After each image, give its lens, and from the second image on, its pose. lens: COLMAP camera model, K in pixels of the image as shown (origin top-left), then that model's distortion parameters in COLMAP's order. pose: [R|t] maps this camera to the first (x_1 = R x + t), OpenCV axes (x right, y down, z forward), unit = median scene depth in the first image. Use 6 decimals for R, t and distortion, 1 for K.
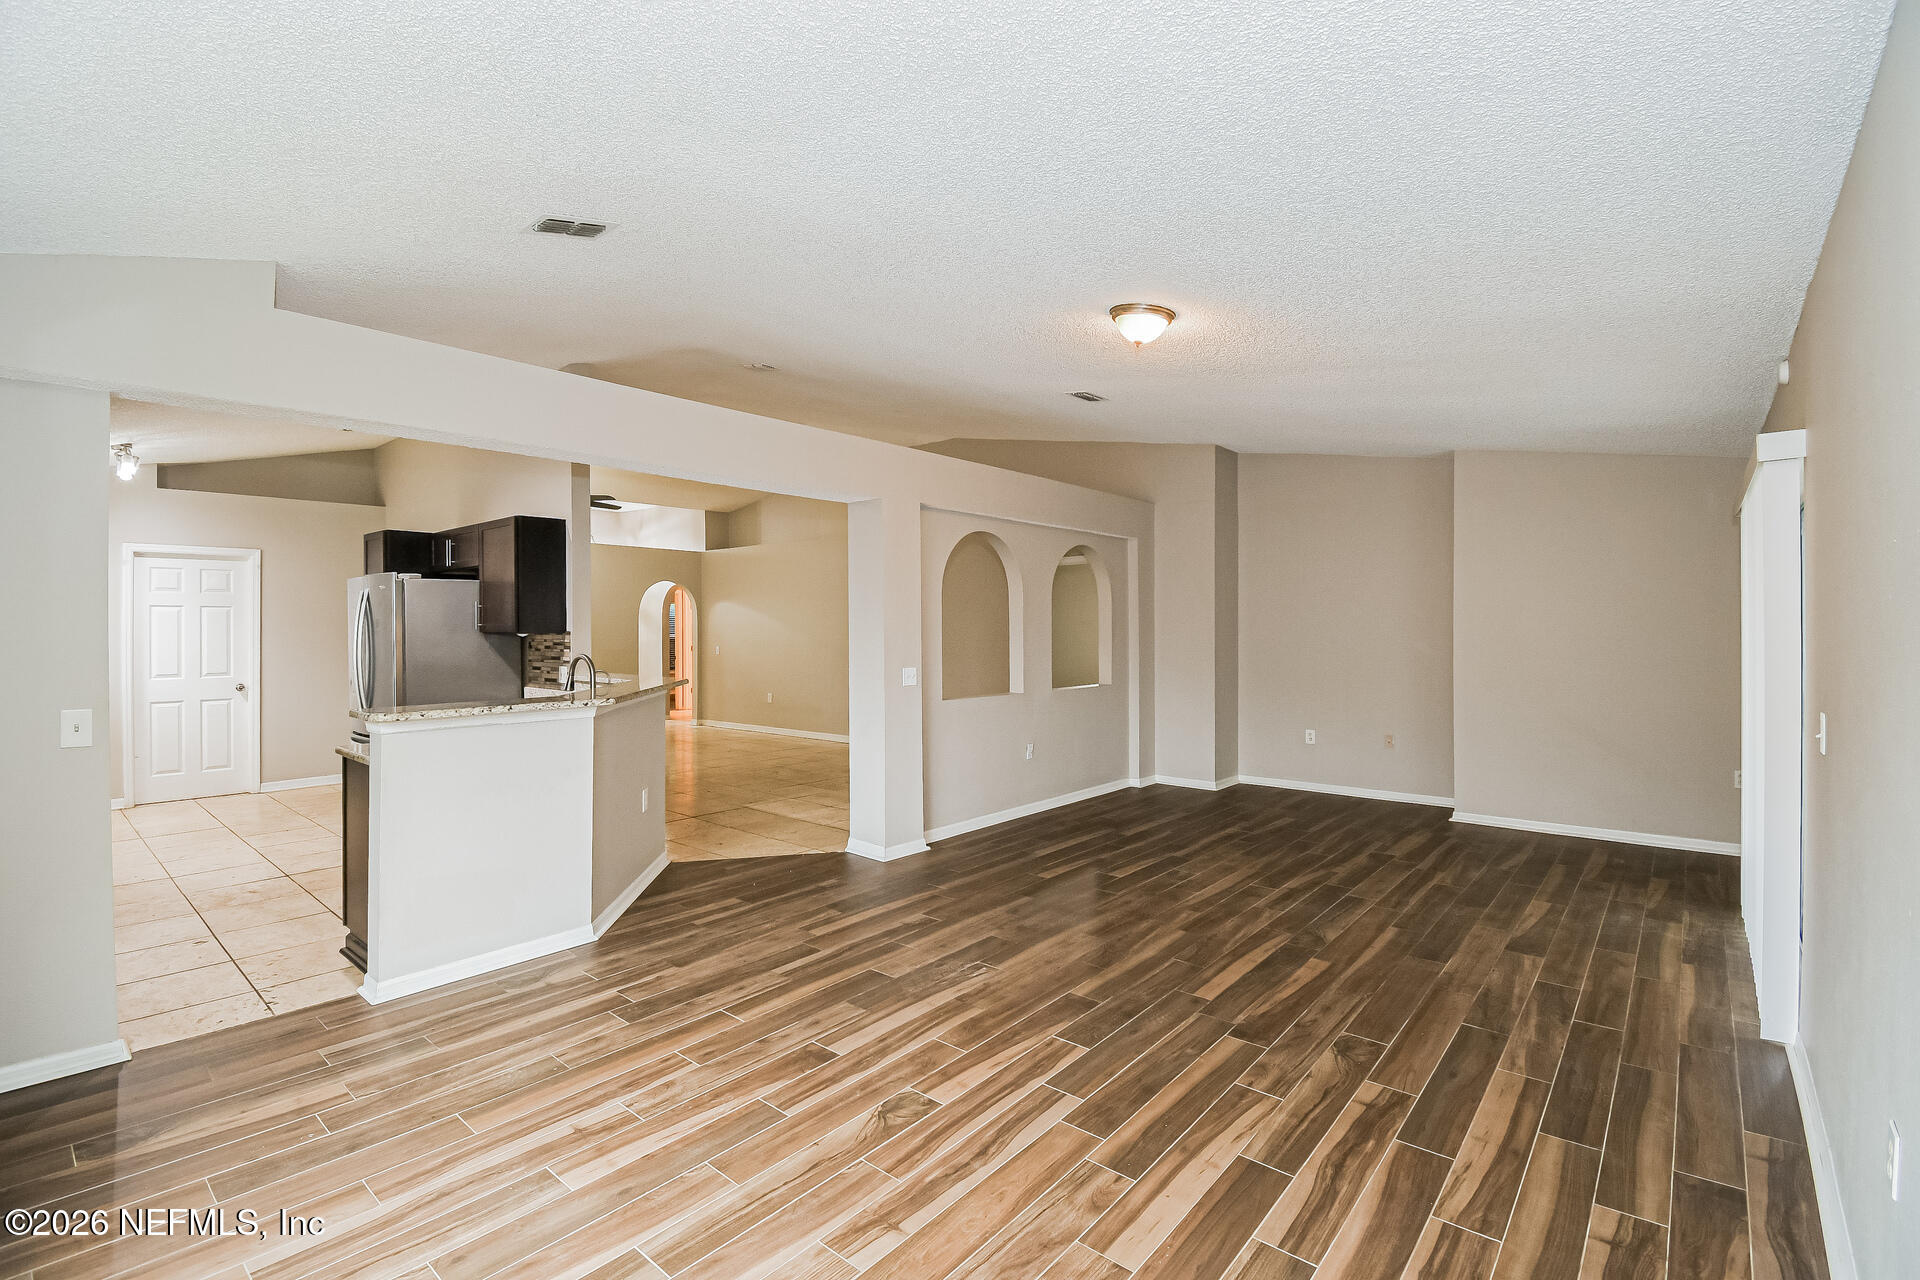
lens RADIAL K [[852.6, 0, 944.2], [0, 852.6, 625.6], [0, 0, 1]] dist [0.016398, -0.021605]
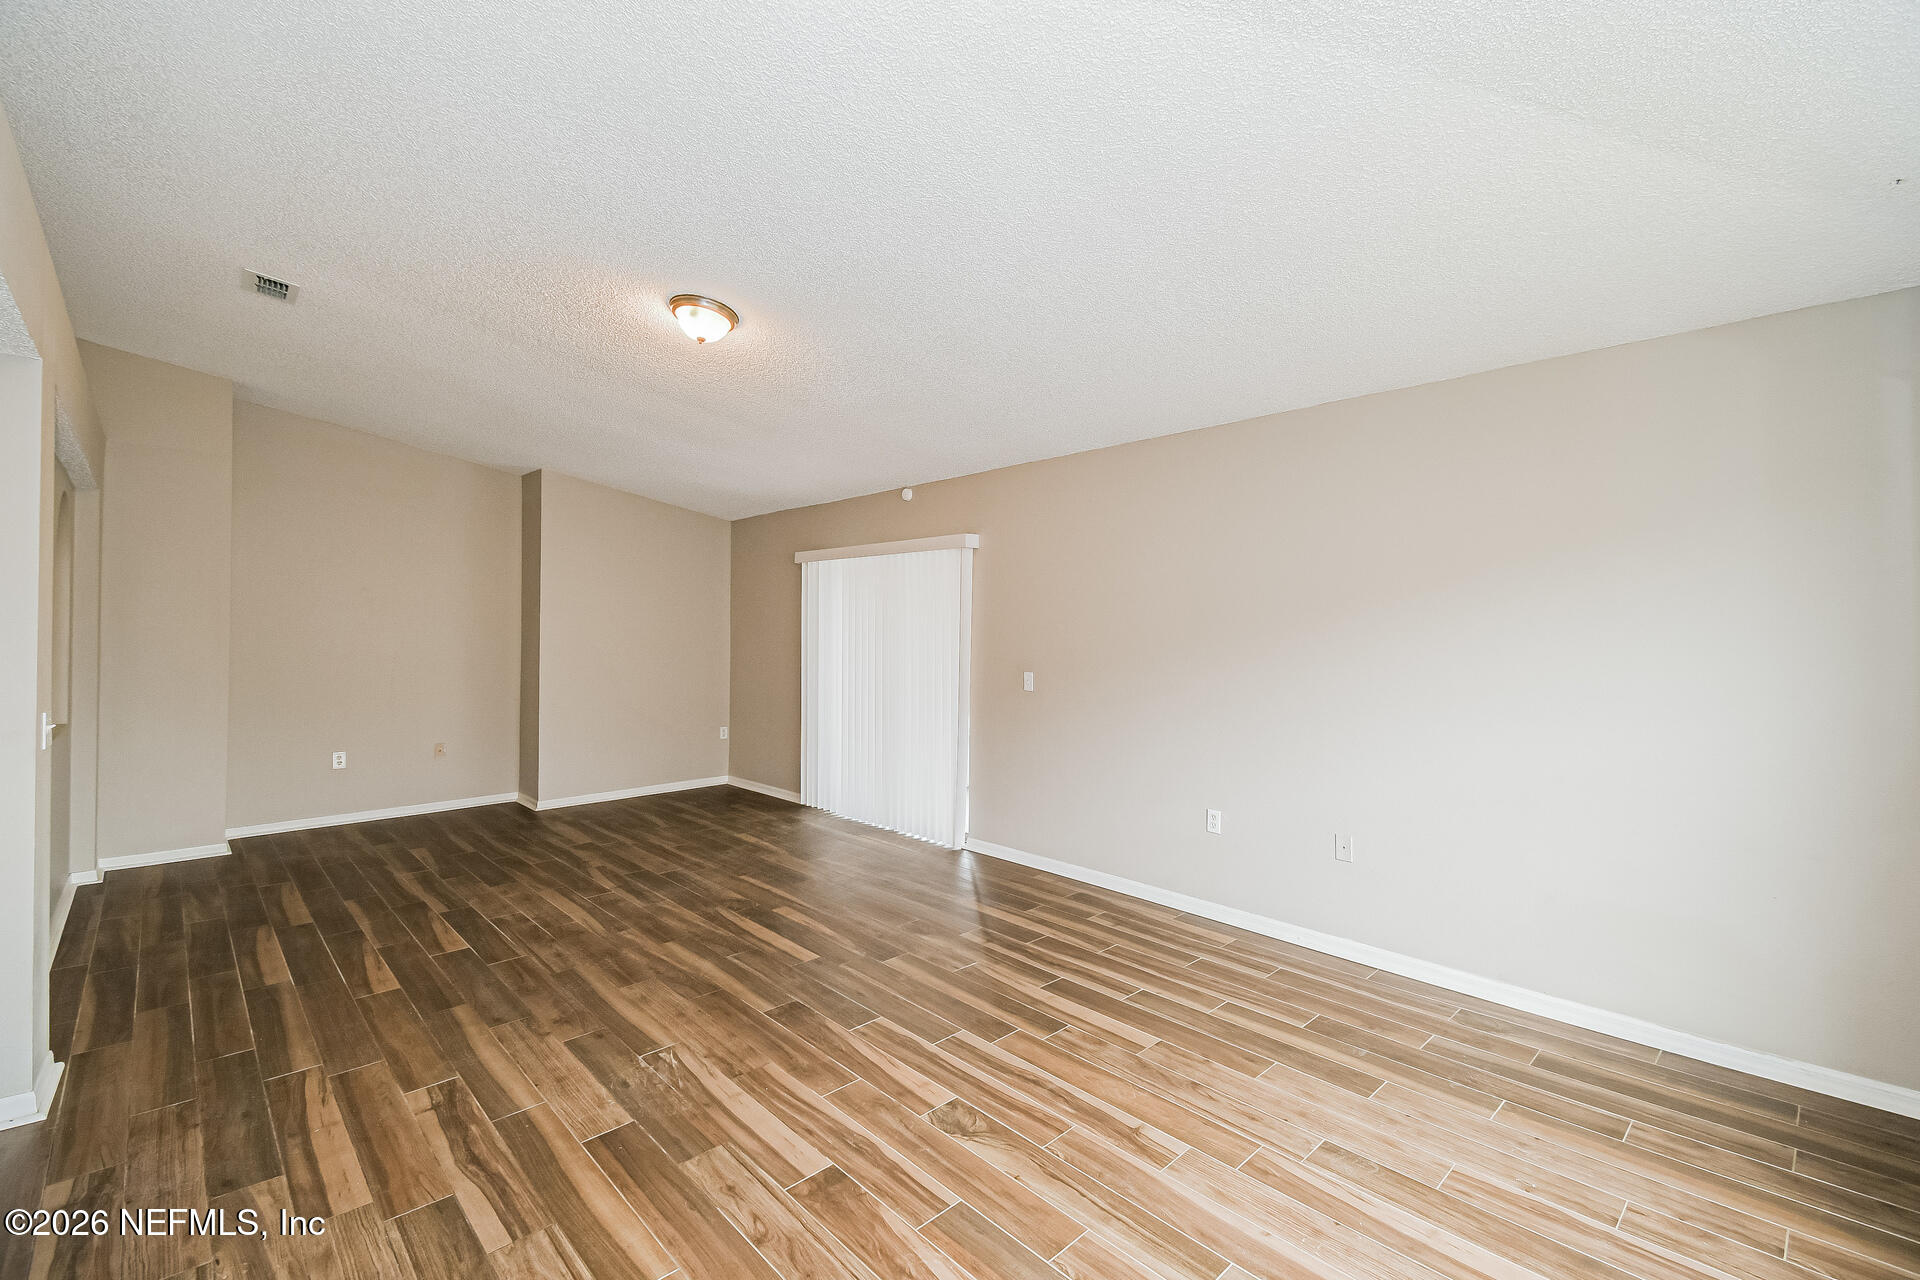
lens RADIAL K [[837.9, 0, 961.6], [0, 837.9, 620.9], [0, 0, 1]] dist [0.036343, -0.017068]
pose [[0.090407, 0.013510, 0.995813, -0.774660], [-0.003562, 0.999906, -0.013242, 0.004023], [-0.995899, -0.002350, 0.090447, 0.691978]]
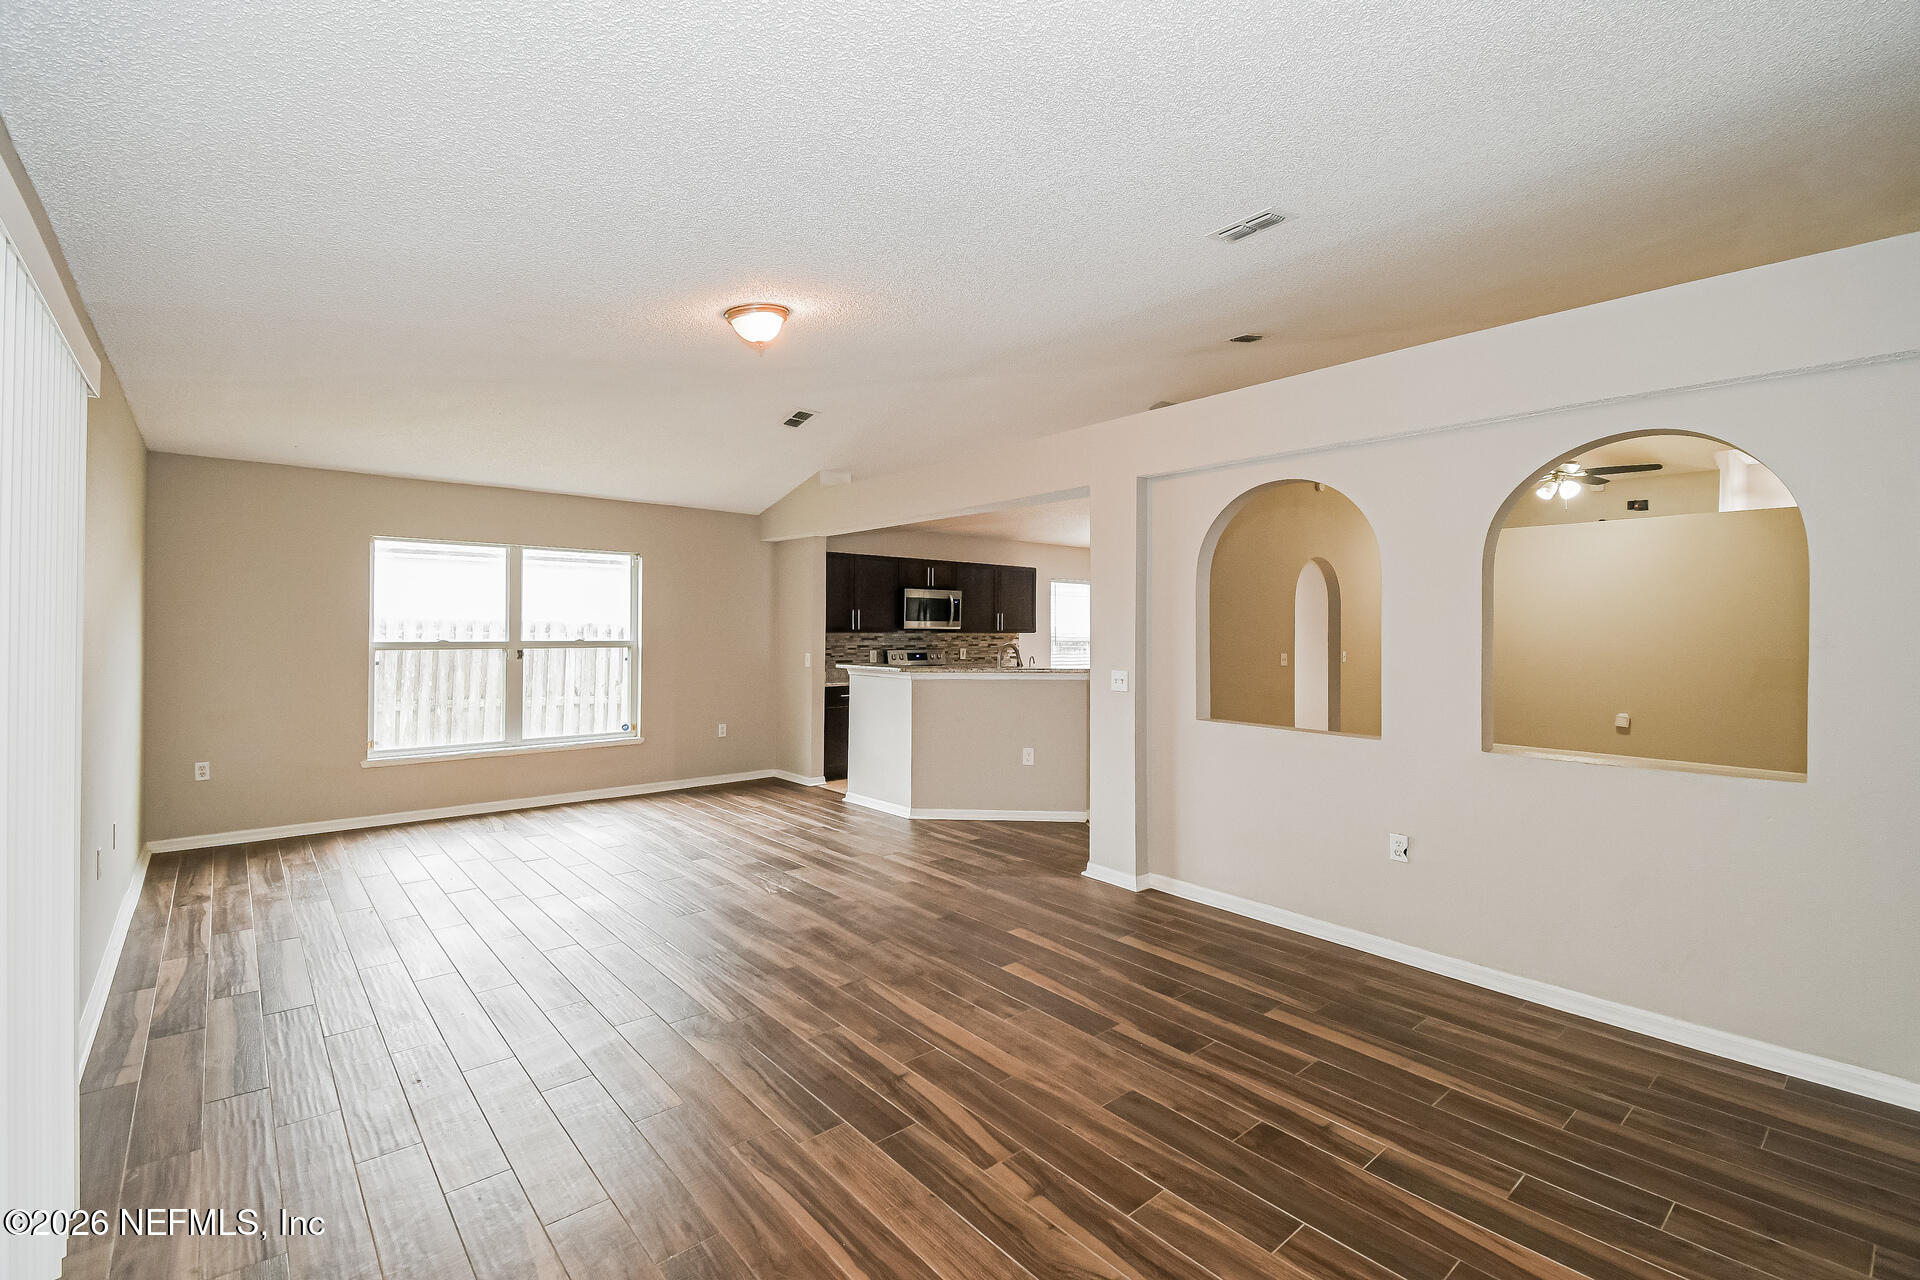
lens RADIAL K [[837.9, 0, 961.6], [0, 837.9, 620.9], [0, 0, 1]] dist [0.036343, -0.017068]
pose [[-0.136475, -0.003398, -0.990638, 1.327449], [-0.002200, 0.999993, -0.003127, 0.004266], [0.990641, 0.001753, -0.136482, 1.538478]]
